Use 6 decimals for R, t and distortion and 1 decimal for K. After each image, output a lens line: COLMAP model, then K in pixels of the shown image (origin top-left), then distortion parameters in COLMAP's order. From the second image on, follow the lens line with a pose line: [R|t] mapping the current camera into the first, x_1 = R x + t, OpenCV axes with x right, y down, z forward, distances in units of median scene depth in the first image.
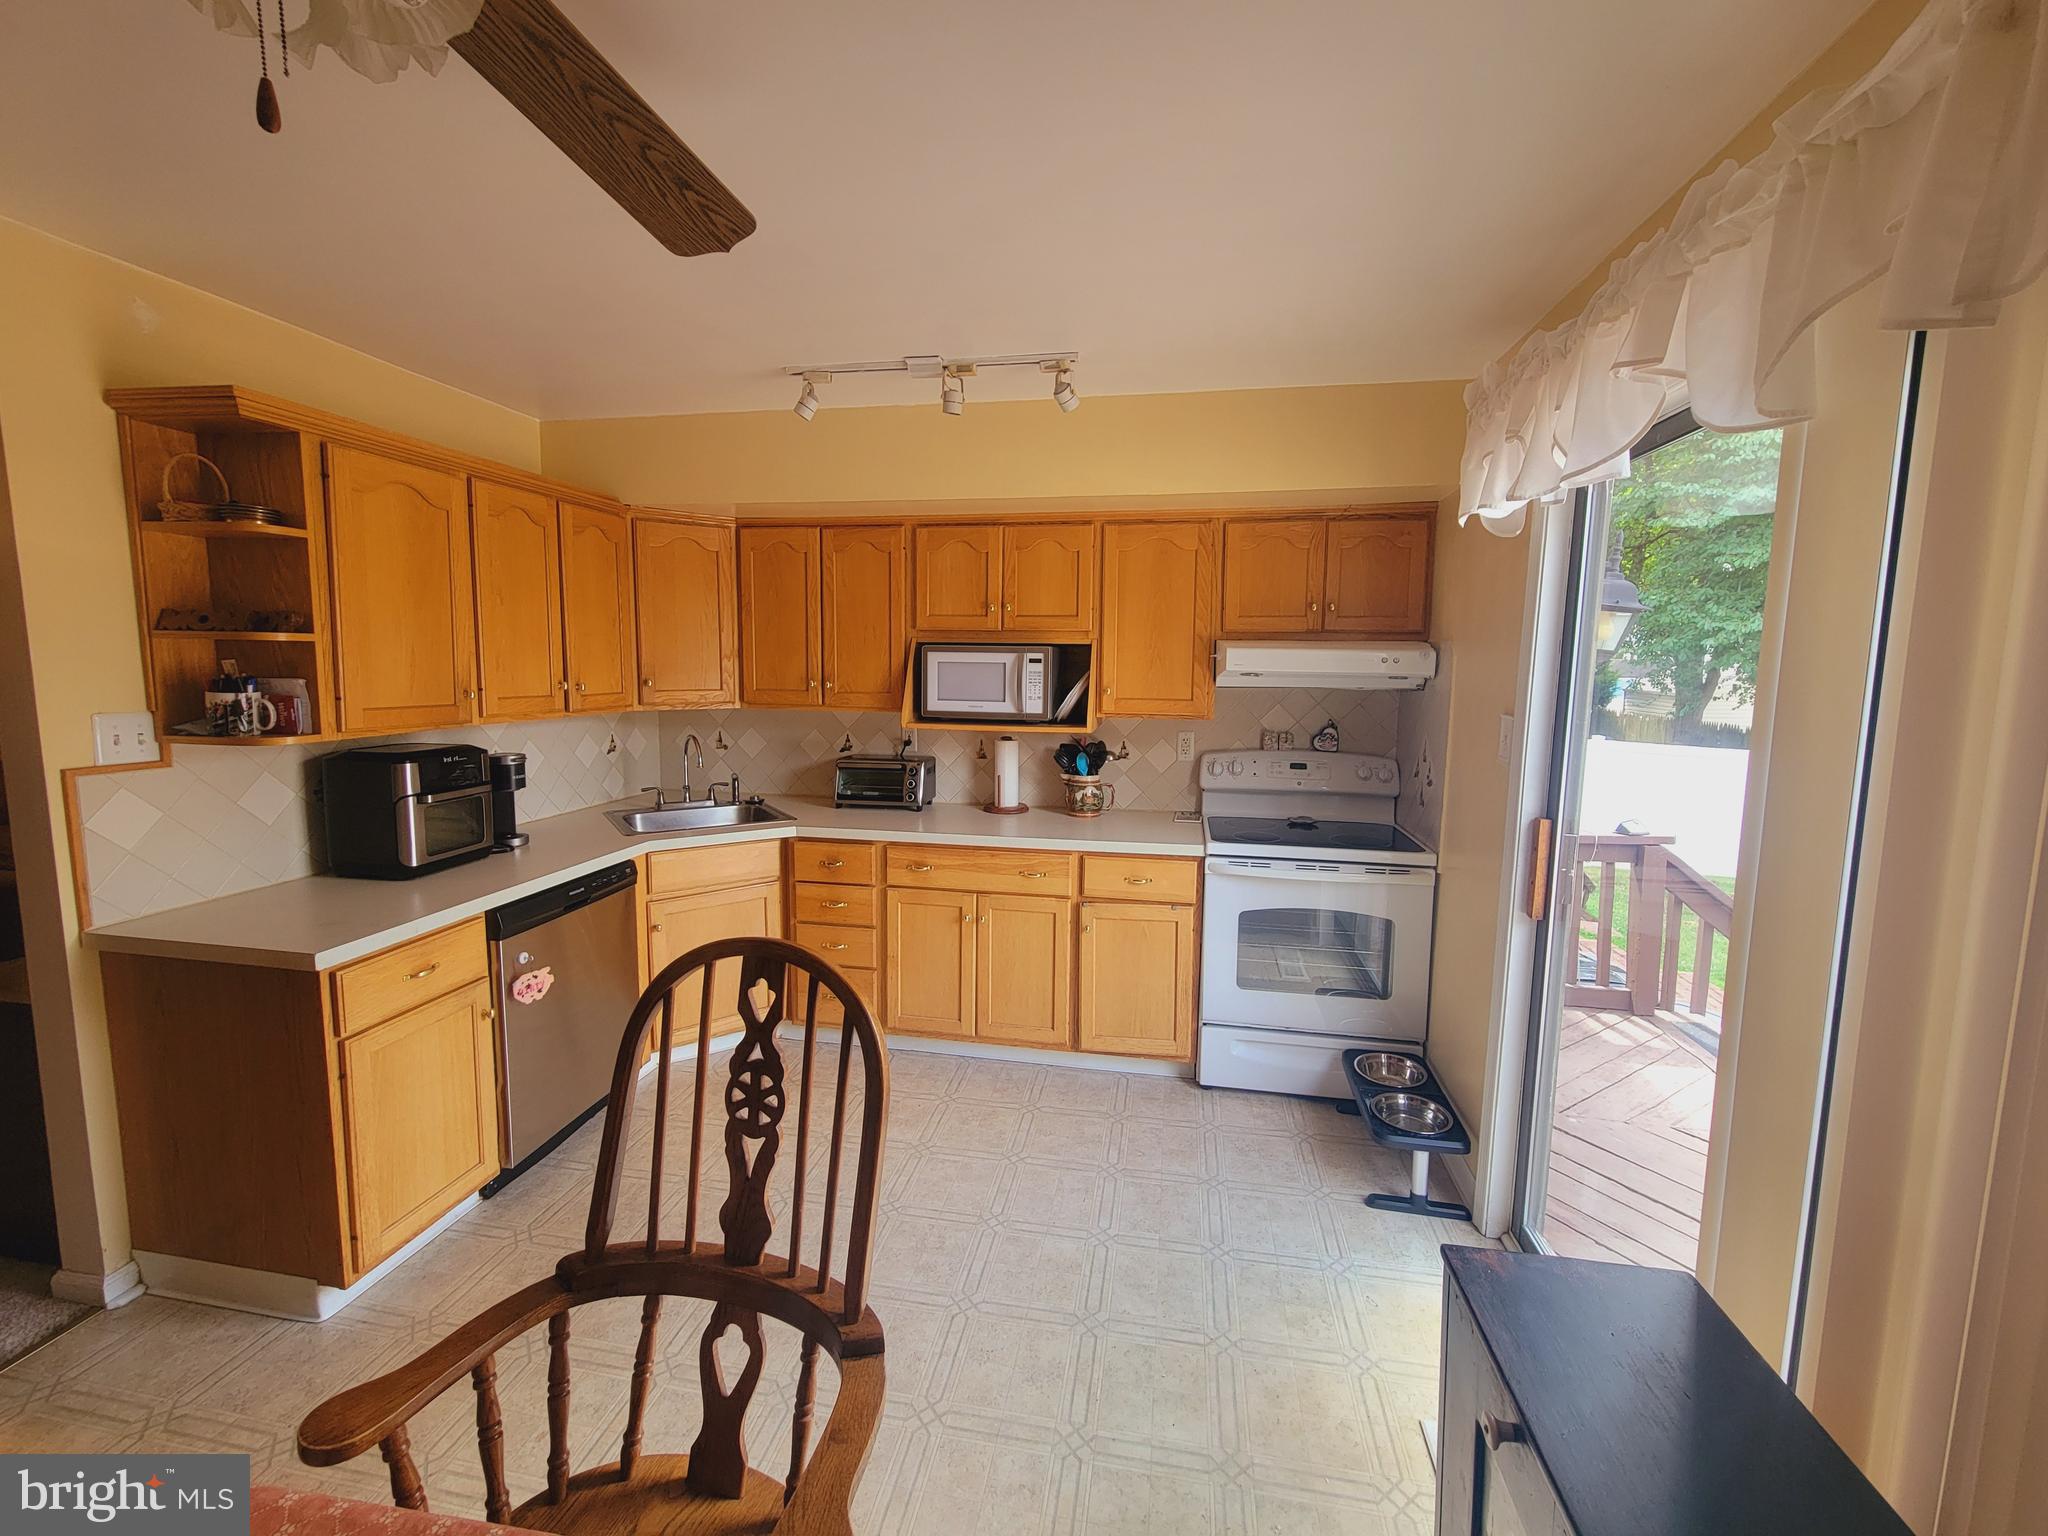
lens RADIAL K [[824.5, 0, 1037.9], [0, 824.5, 745.5], [0, 0, 1]] dist [-0.026564, 0.000065]
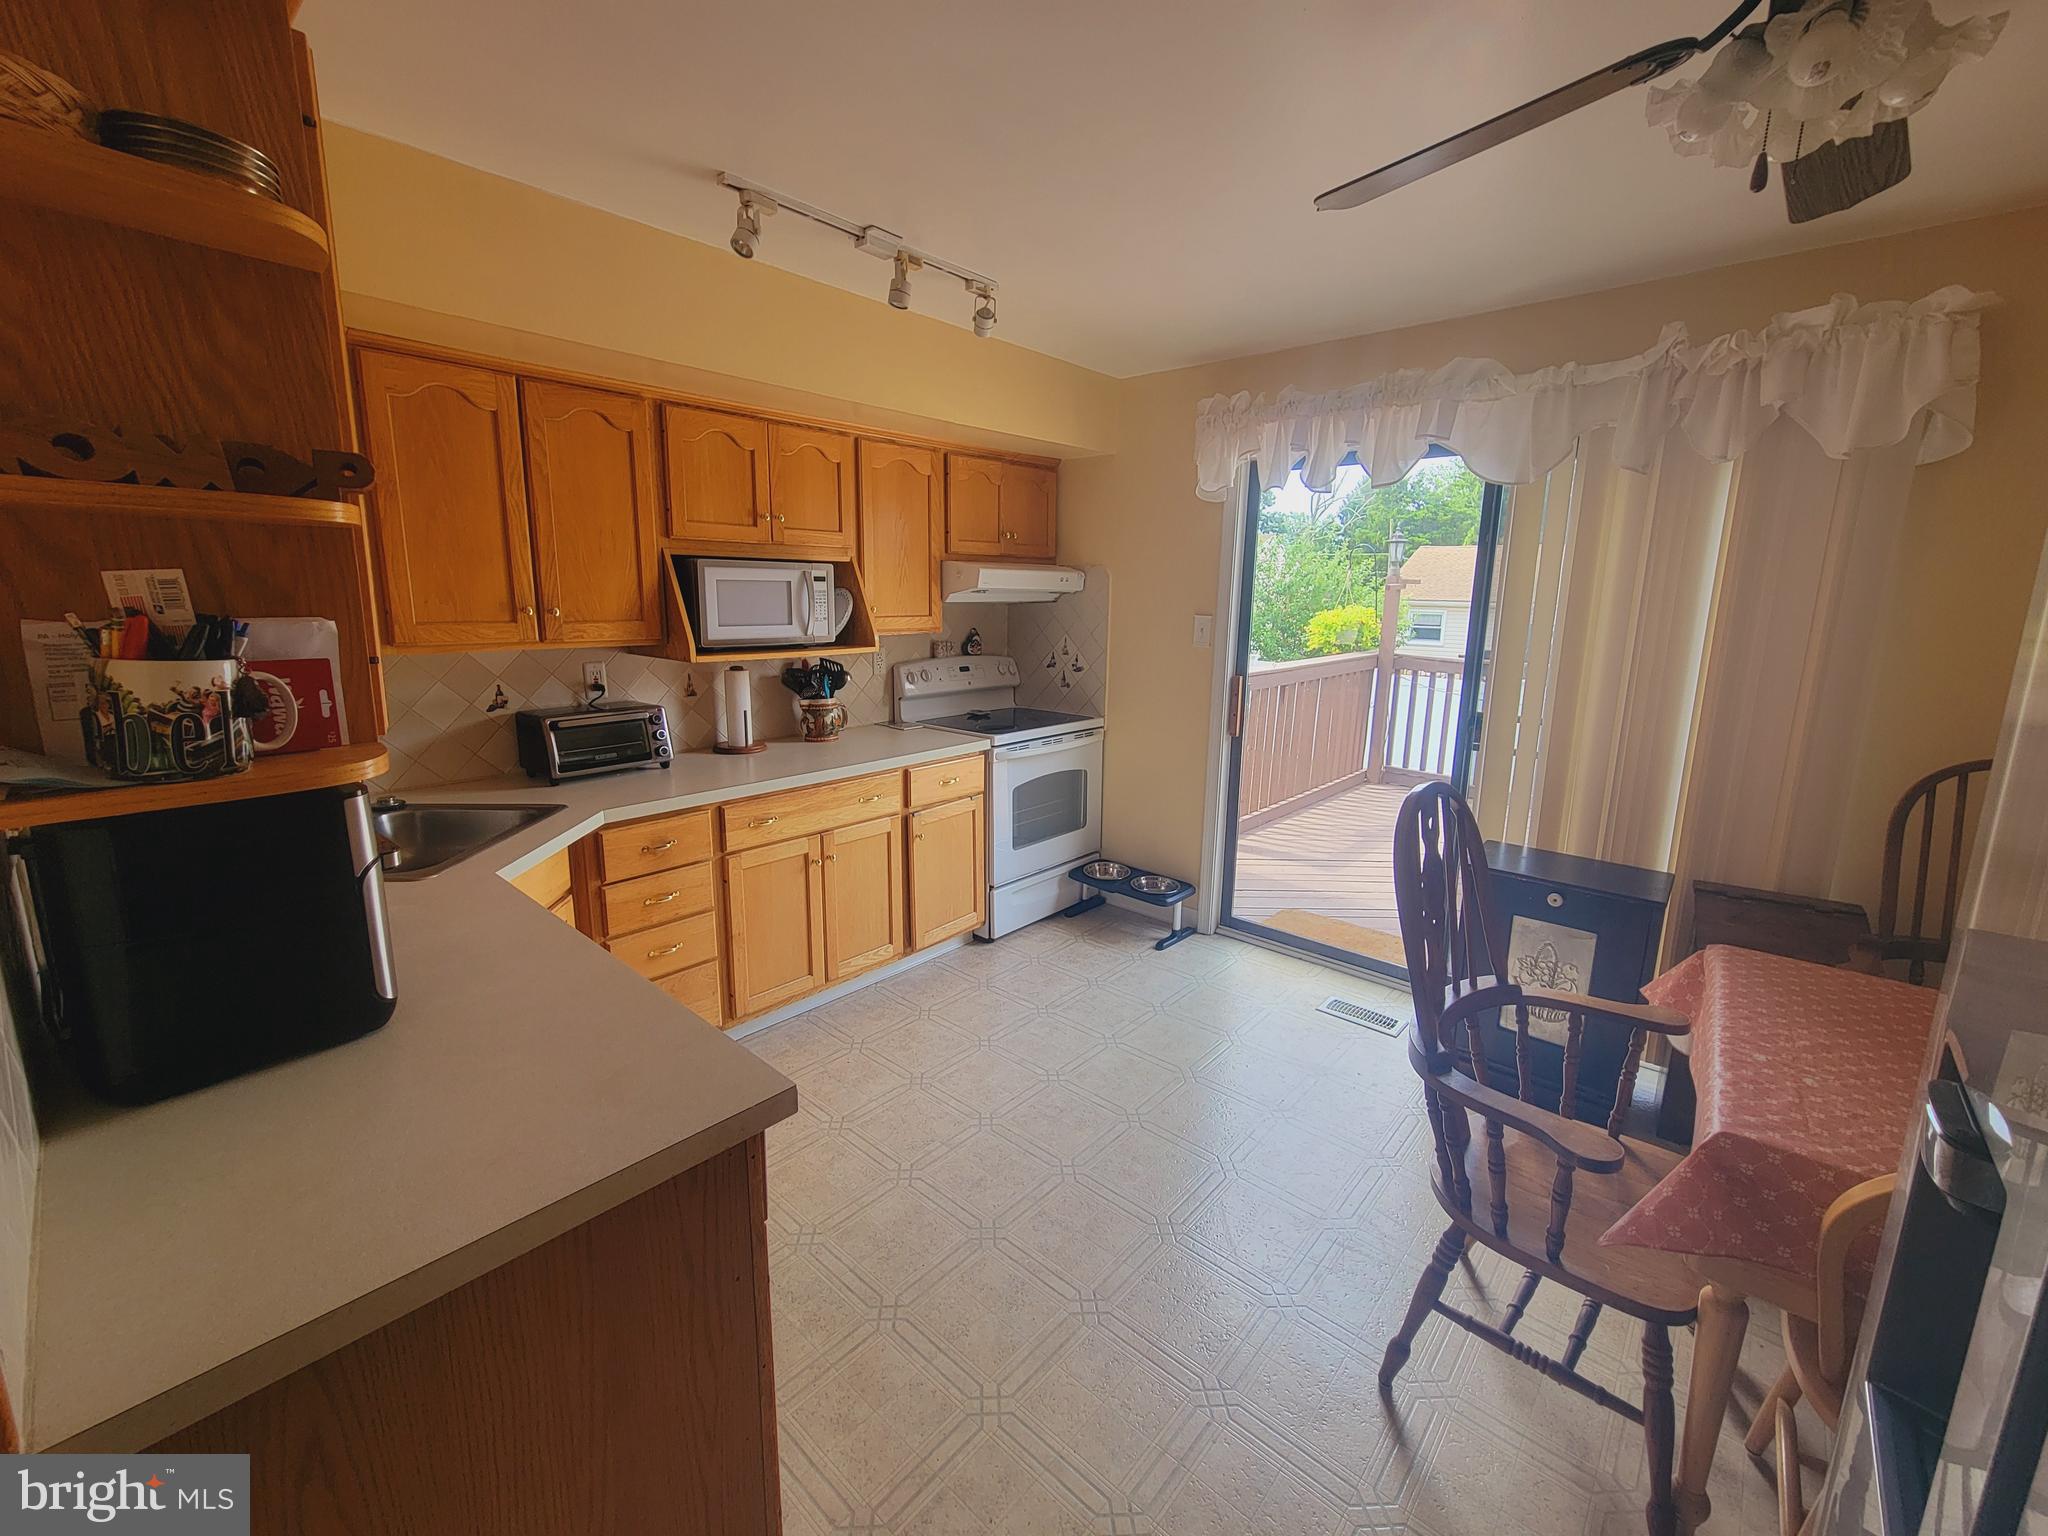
lens RADIAL K [[837.6, 0, 1028.7], [0, 837.6, 747.0], [0, 0, 1]] dist [-0.002054, 0.000270]
pose [[0.525559, -0.165384, 0.834527, -0.726879], [0.079046, 0.986172, 0.145656, -0.035842], [-0.847077, -0.010585, 0.531365, 0.302077]]
